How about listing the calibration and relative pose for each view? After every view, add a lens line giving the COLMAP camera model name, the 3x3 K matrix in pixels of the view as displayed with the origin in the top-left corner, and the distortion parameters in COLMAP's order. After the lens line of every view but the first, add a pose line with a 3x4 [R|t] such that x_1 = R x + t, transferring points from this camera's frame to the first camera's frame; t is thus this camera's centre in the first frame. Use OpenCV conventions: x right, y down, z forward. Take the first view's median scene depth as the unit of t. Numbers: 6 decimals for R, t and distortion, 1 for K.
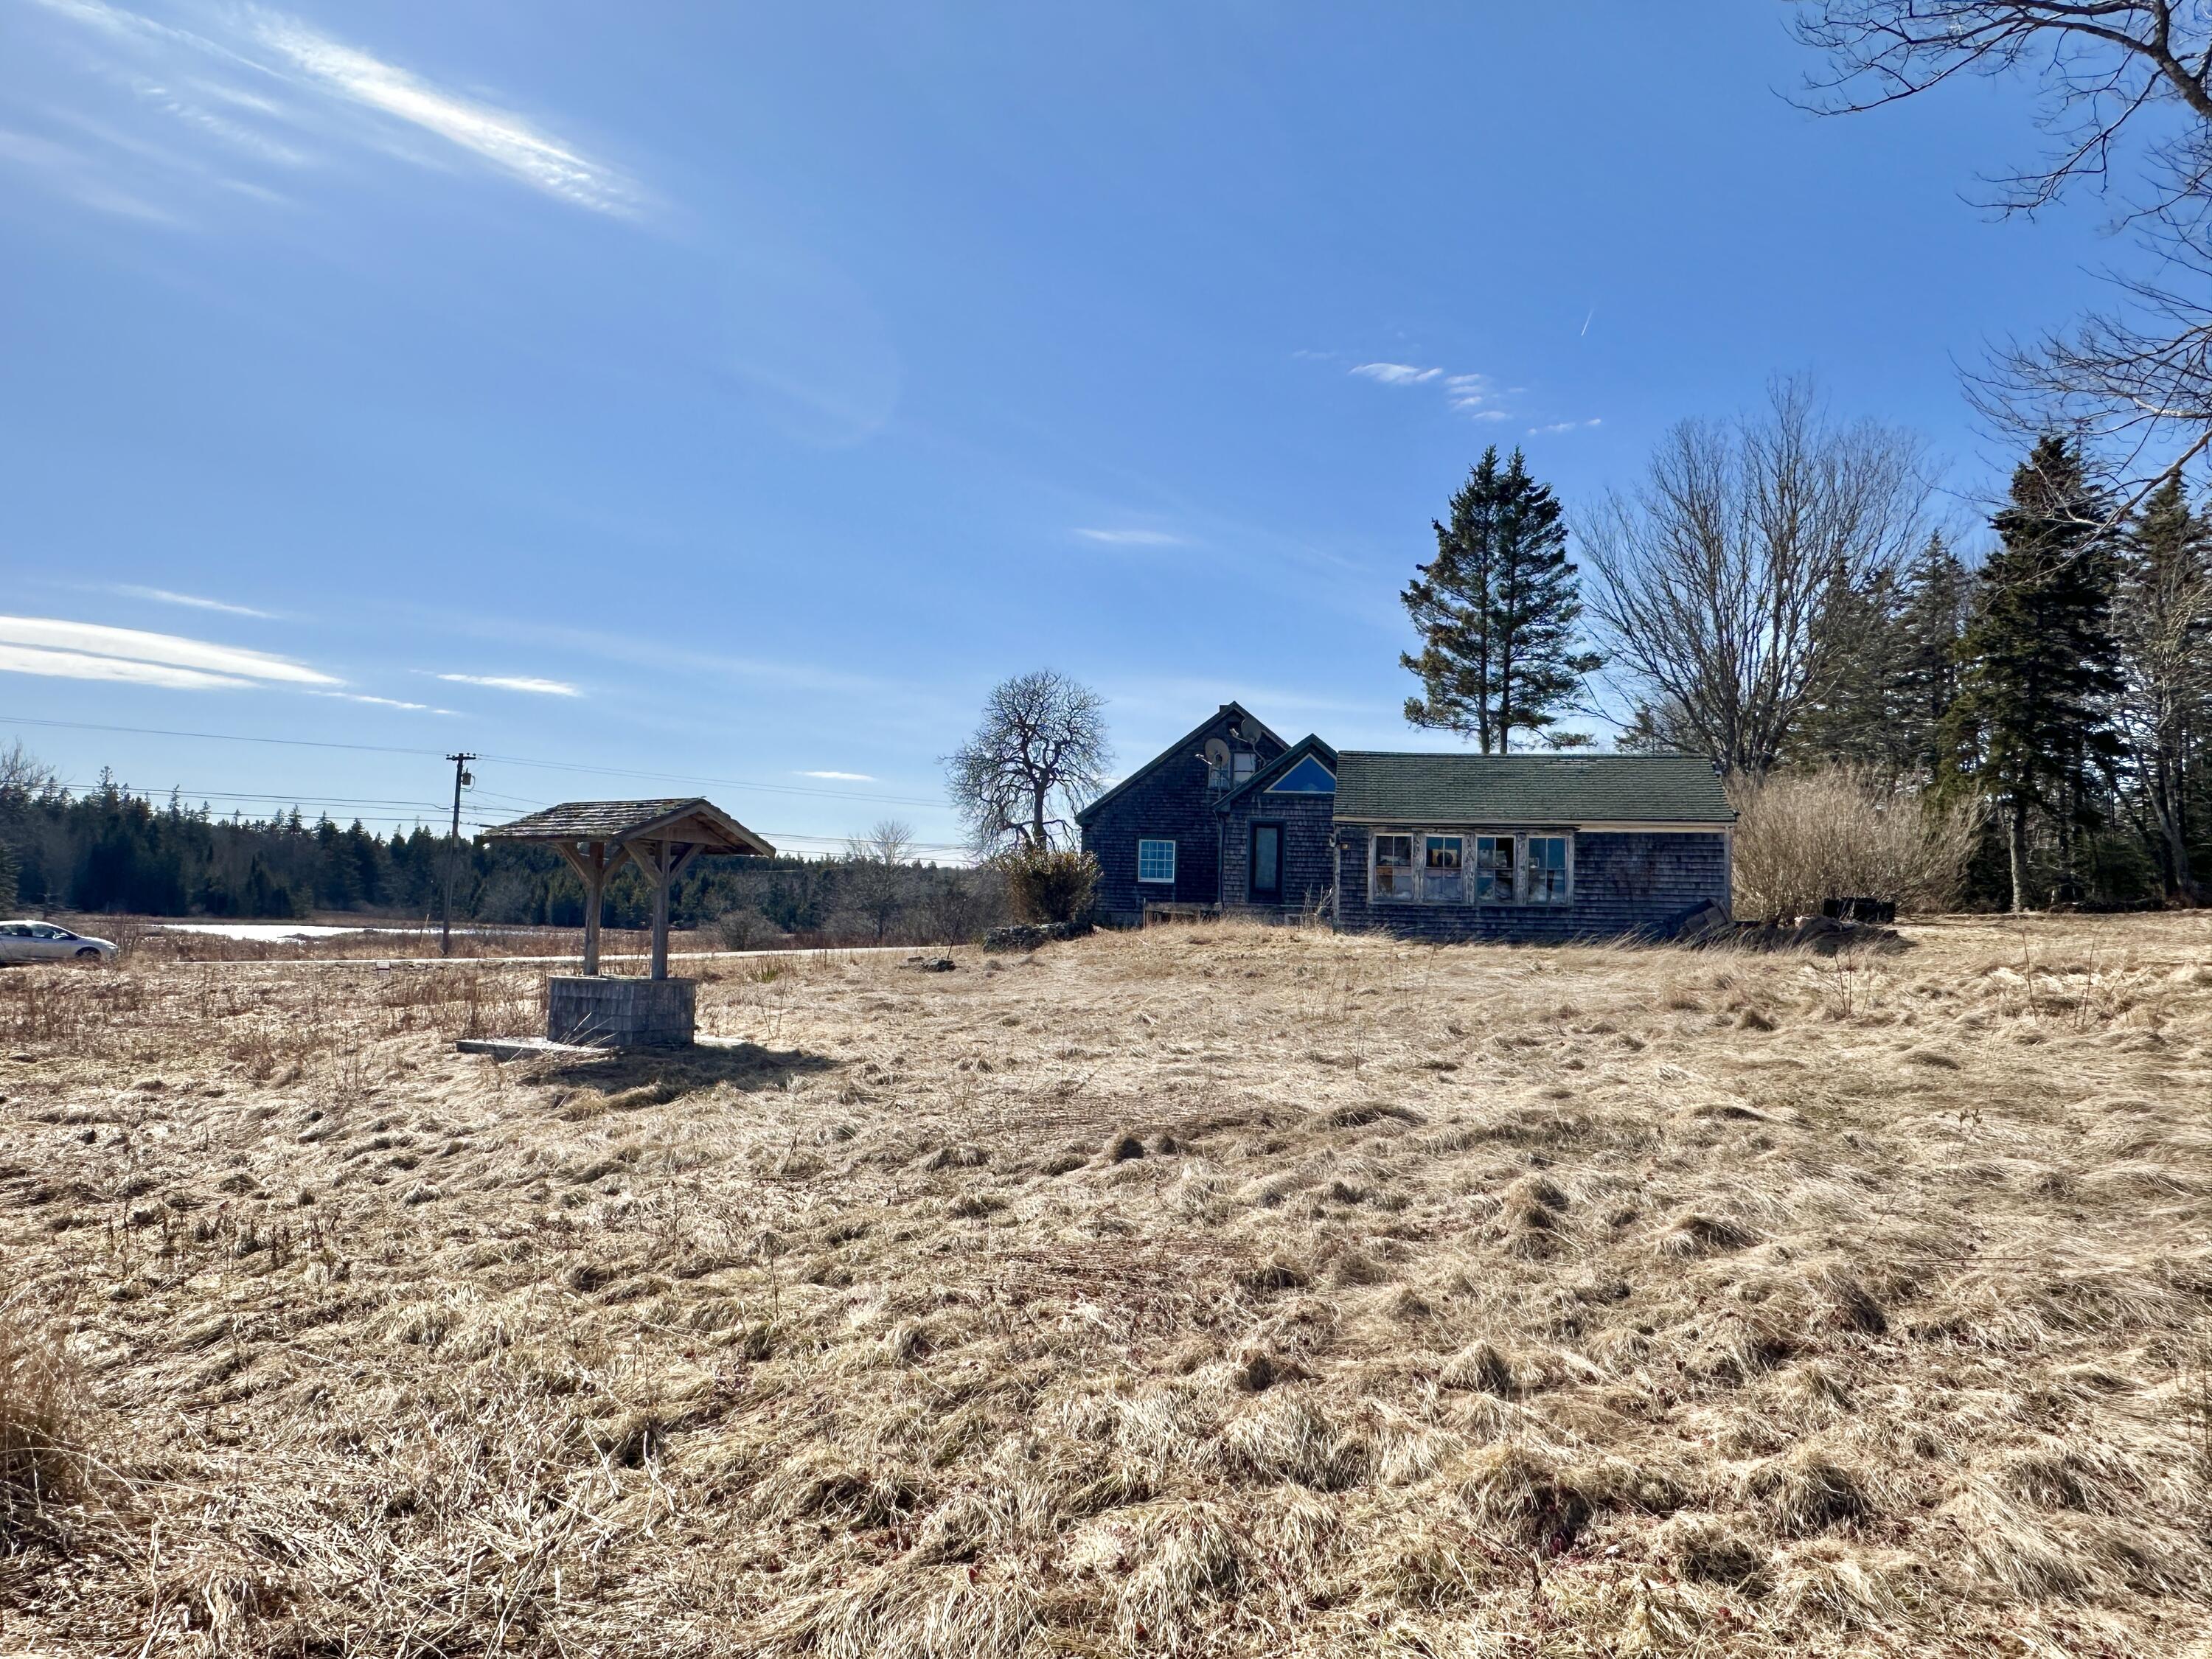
lens RADIAL K [[1403.2, 0, 1106.0], [0, 1403.2, 829.5], [0, 0, 1]] dist [-0.002457, -0.001127]
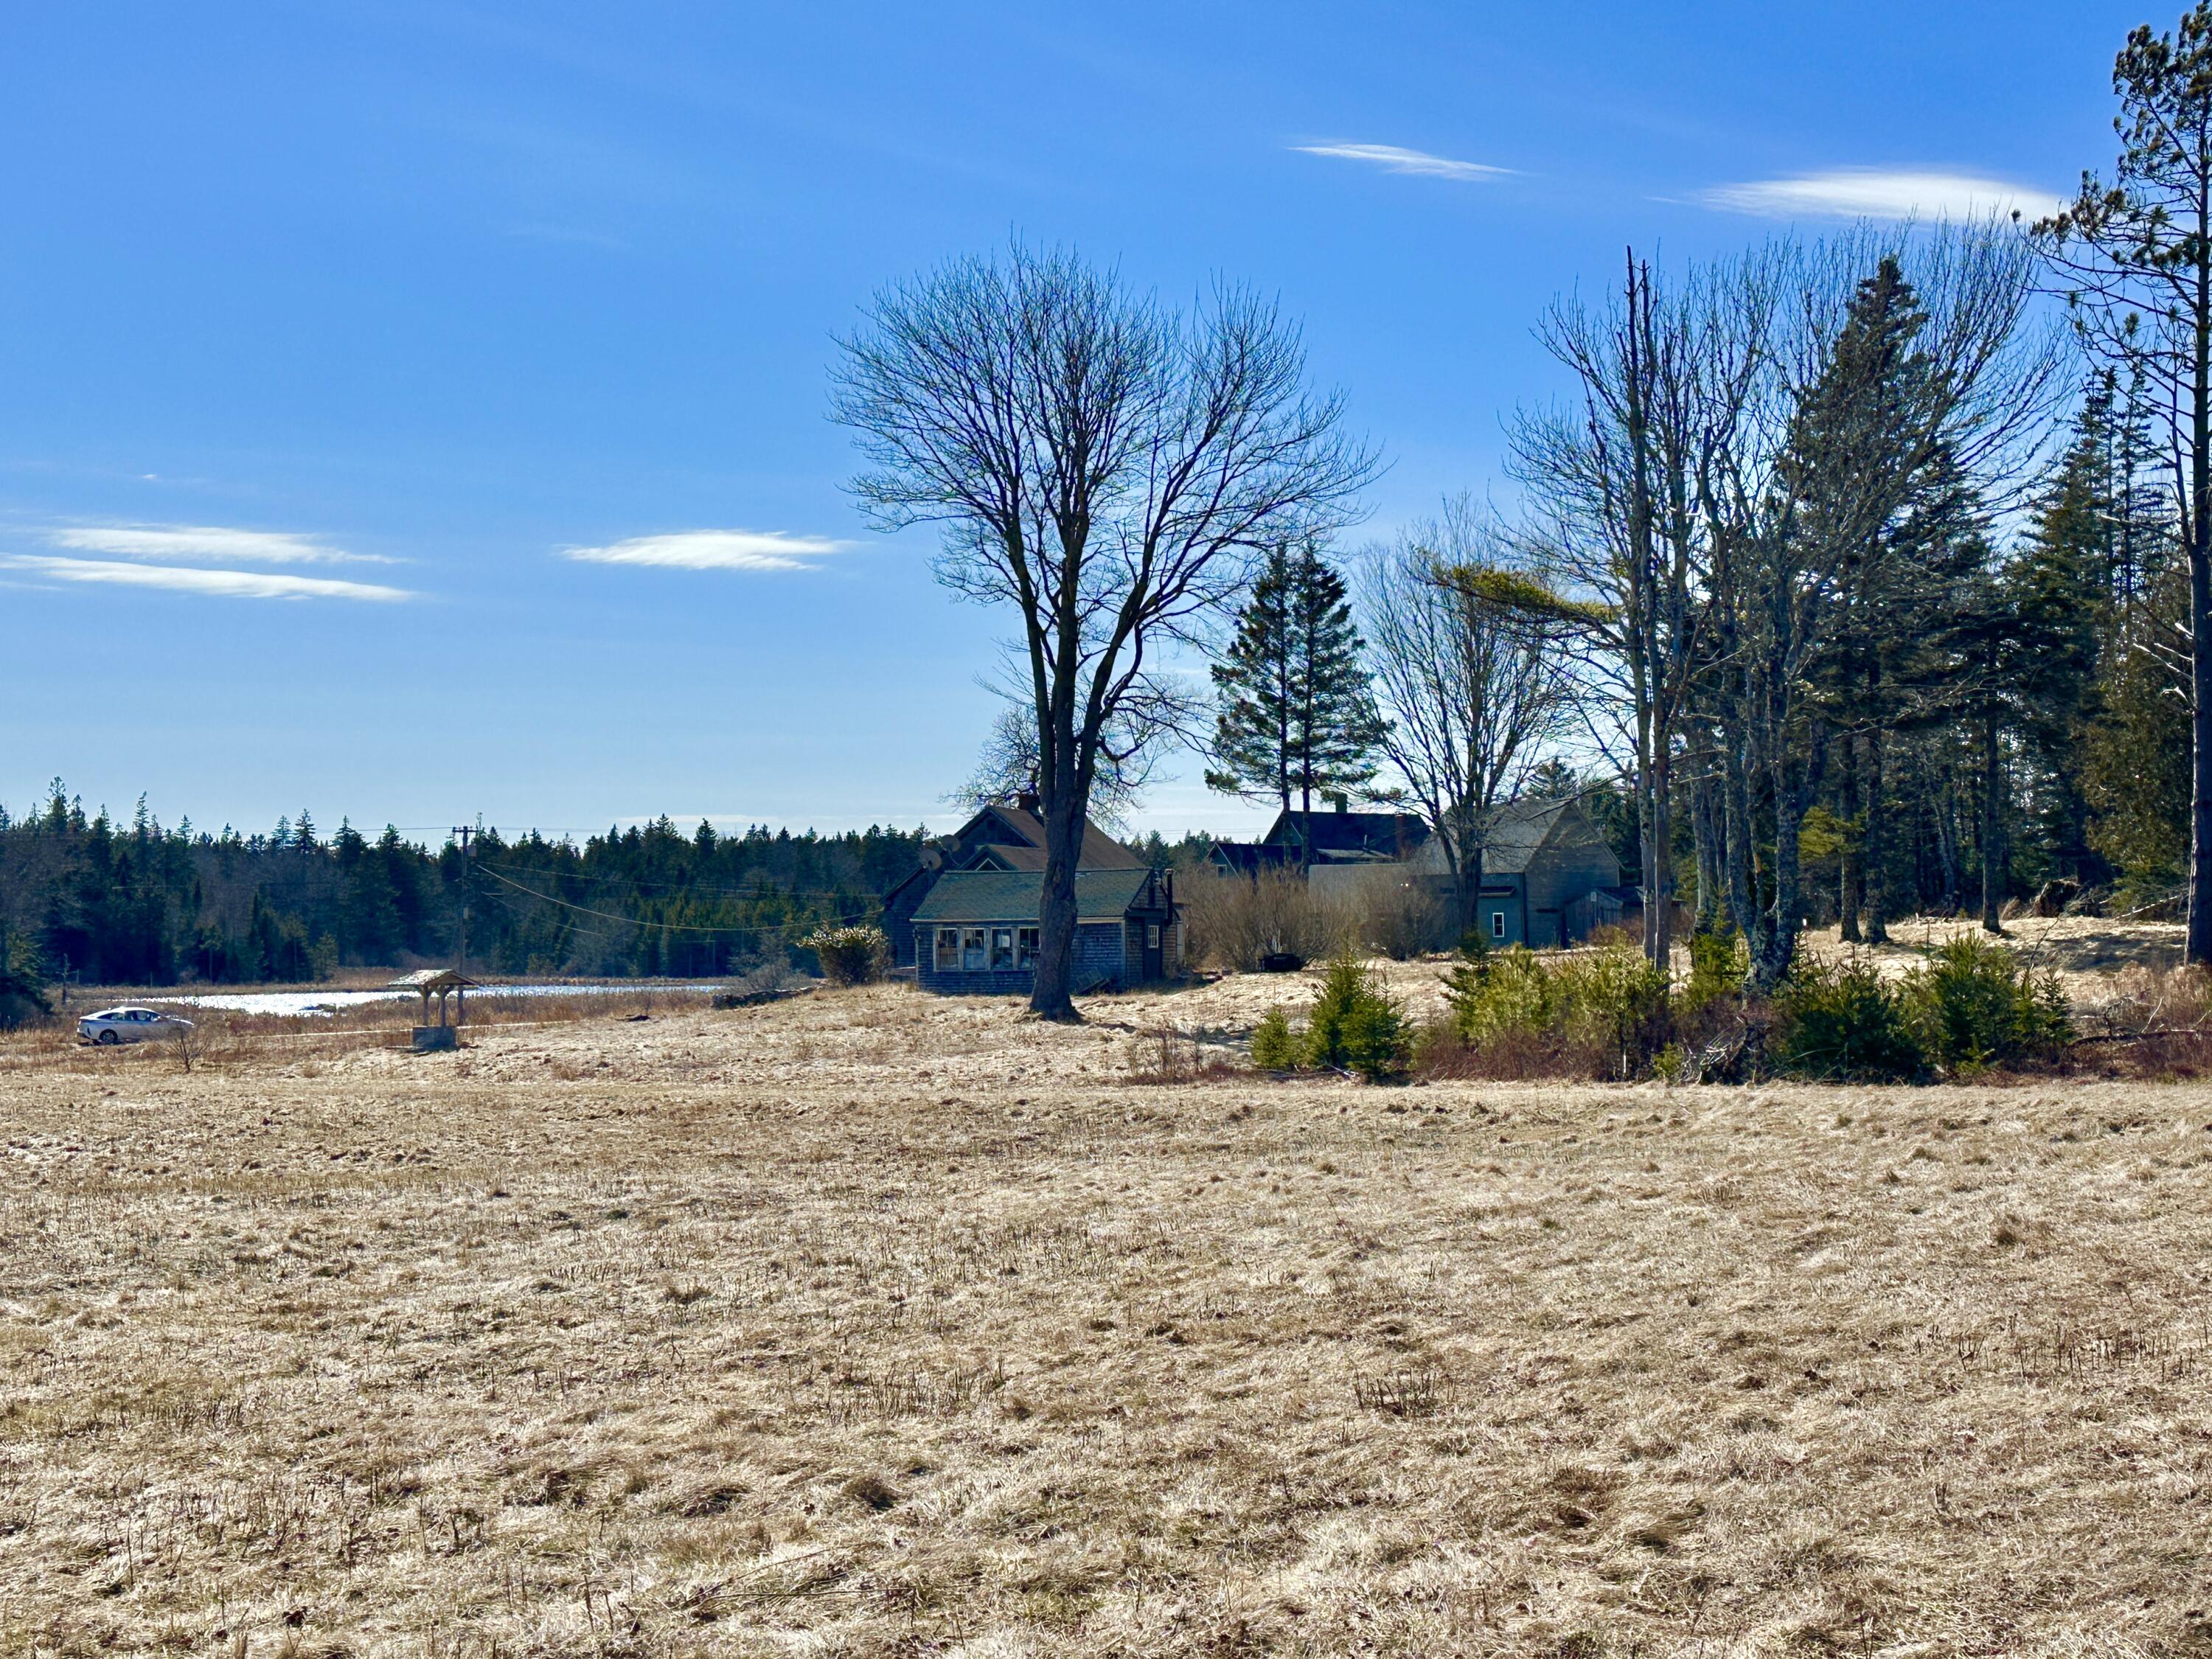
lens RADIAL K [[2652.3, 0, 1106.0], [0, 2652.3, 829.5], [0, 0, 1]] dist [0.001882, 0.015049]
pose [[0.972581, -0.052595, -0.226541, 0.357879], [0.058809, 0.998053, 0.020761, -0.054622], [0.225008, -0.033514, 0.973780, -0.658198]]
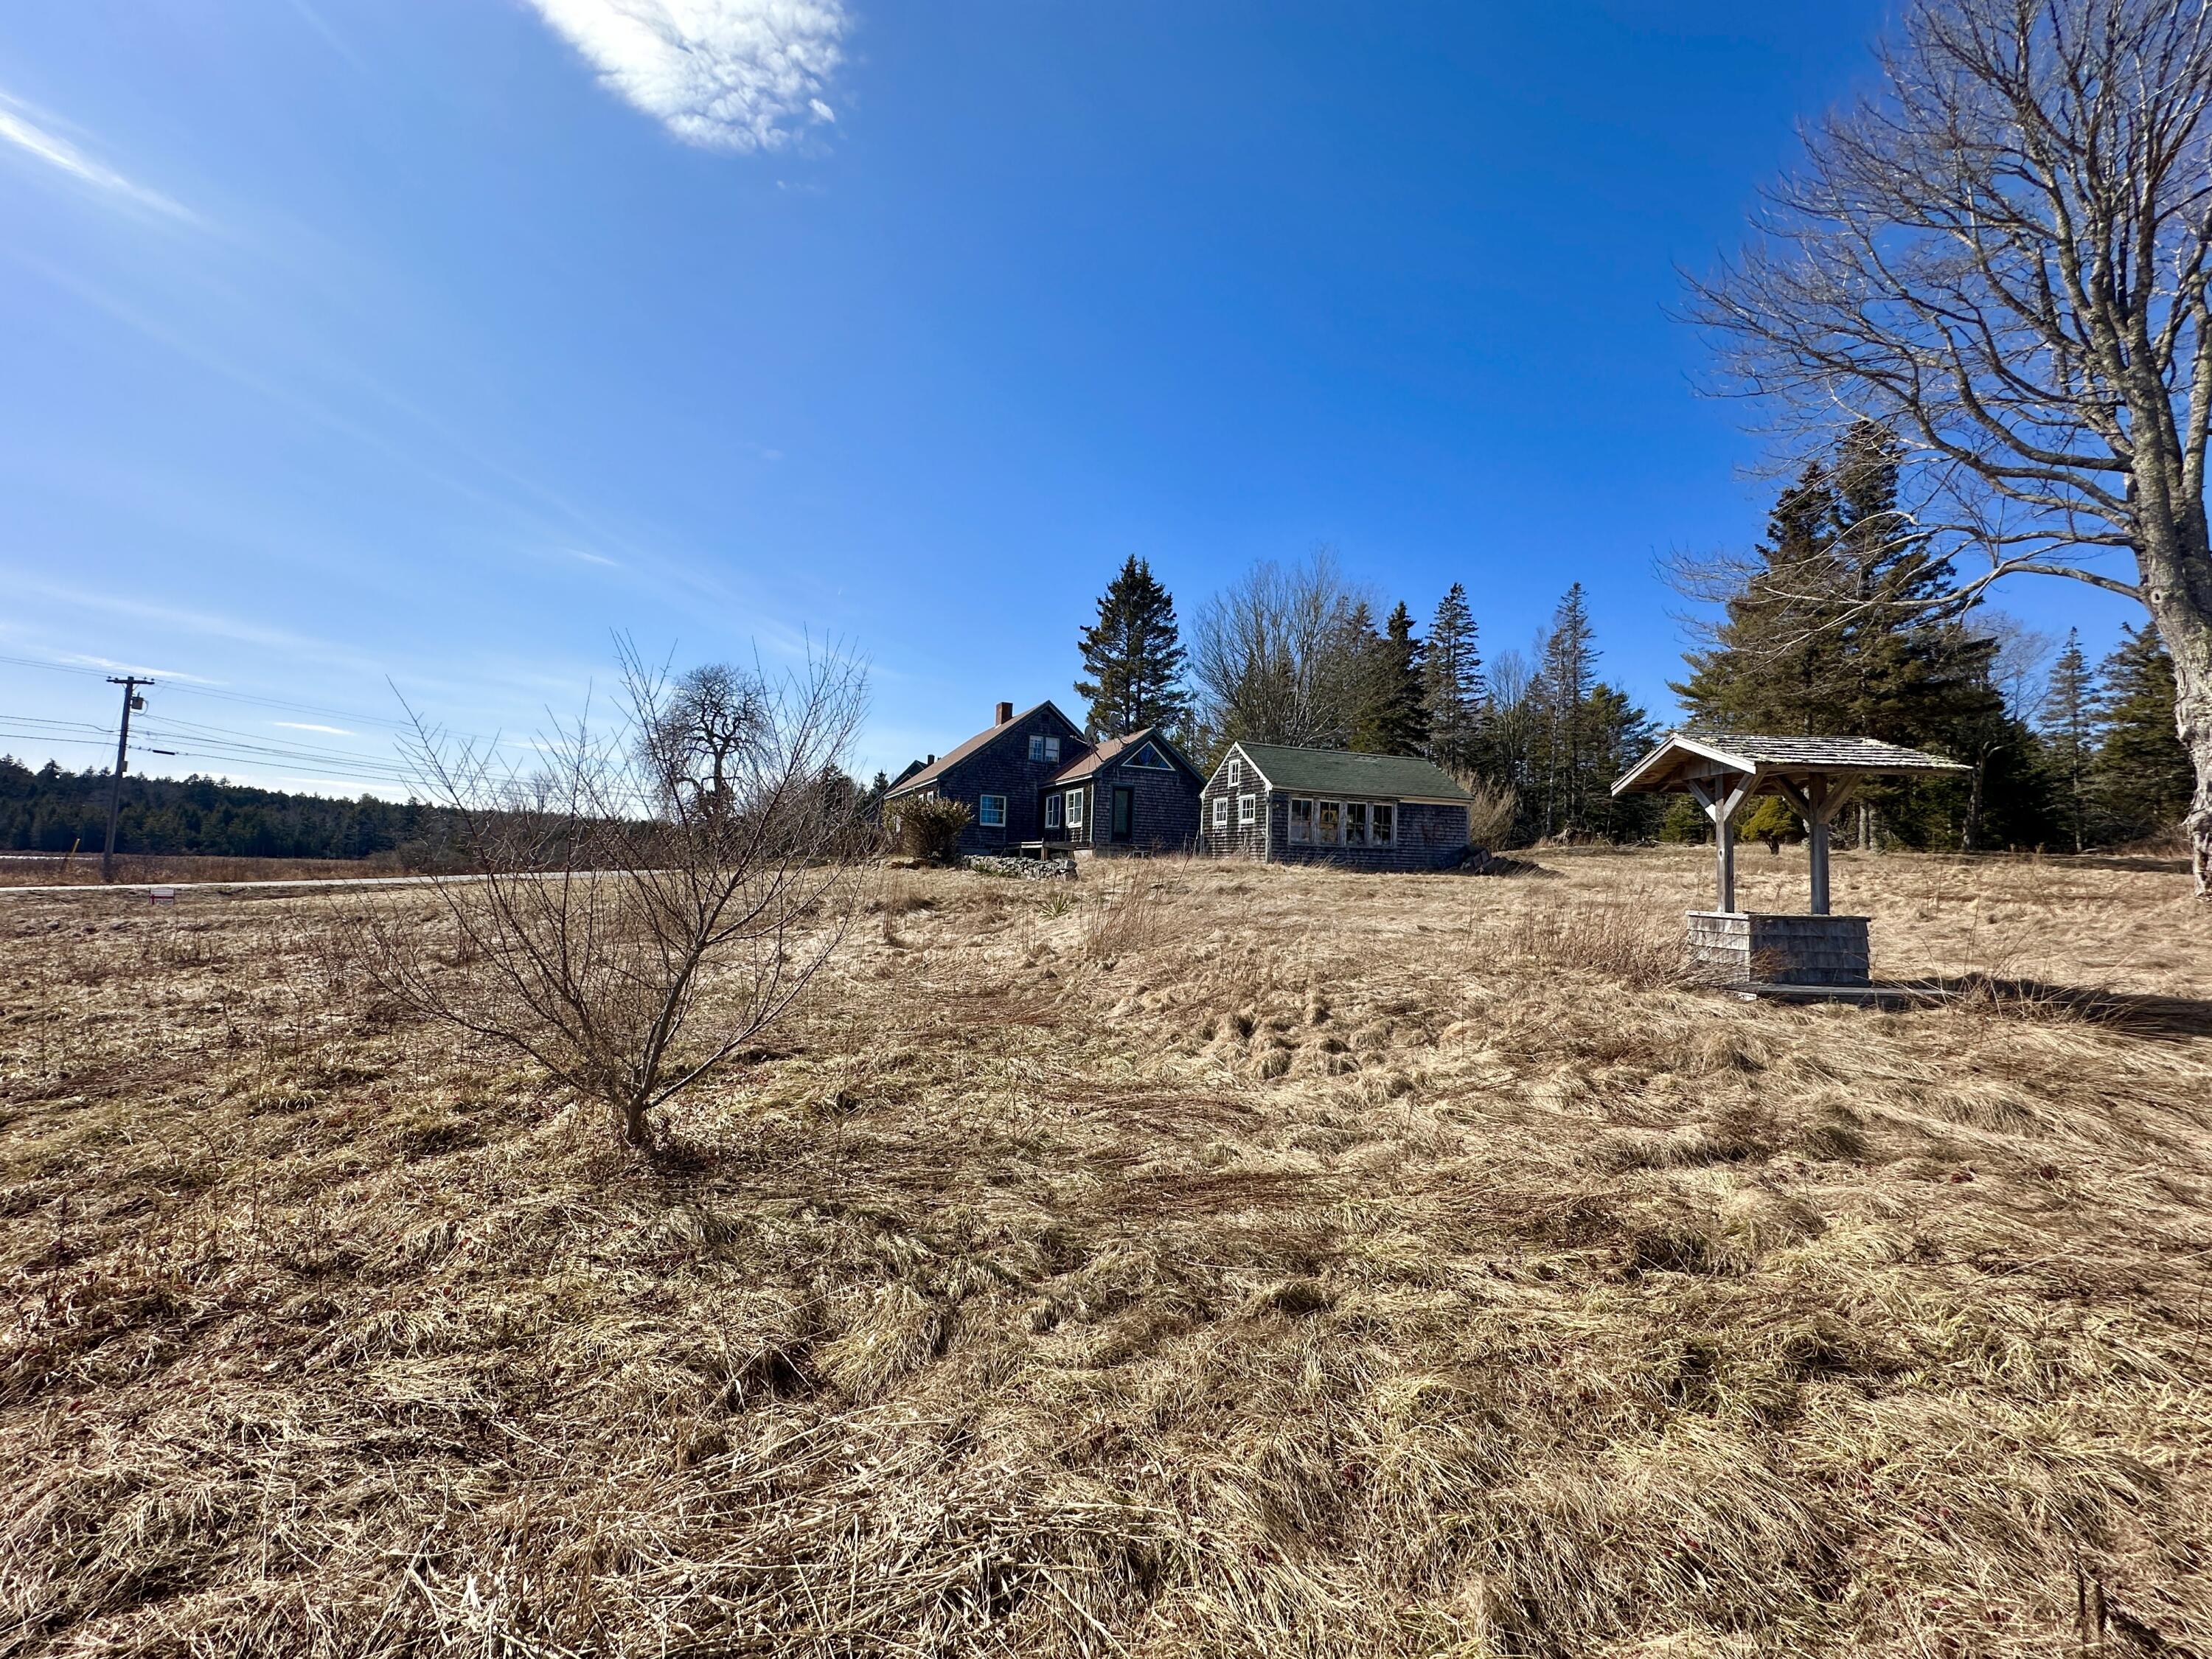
lens RADIAL K [[874.1, 0, 1106.0], [0, 874.1, 829.5], [0, 0, 1]] dist [0.000046, -0.000031]
pose [[0.862350, 0.024790, 0.505705, -0.145201], [-0.043235, 0.998758, 0.024766, 0.006998], [-0.504462, -0.043221, 0.862351, 0.094425]]
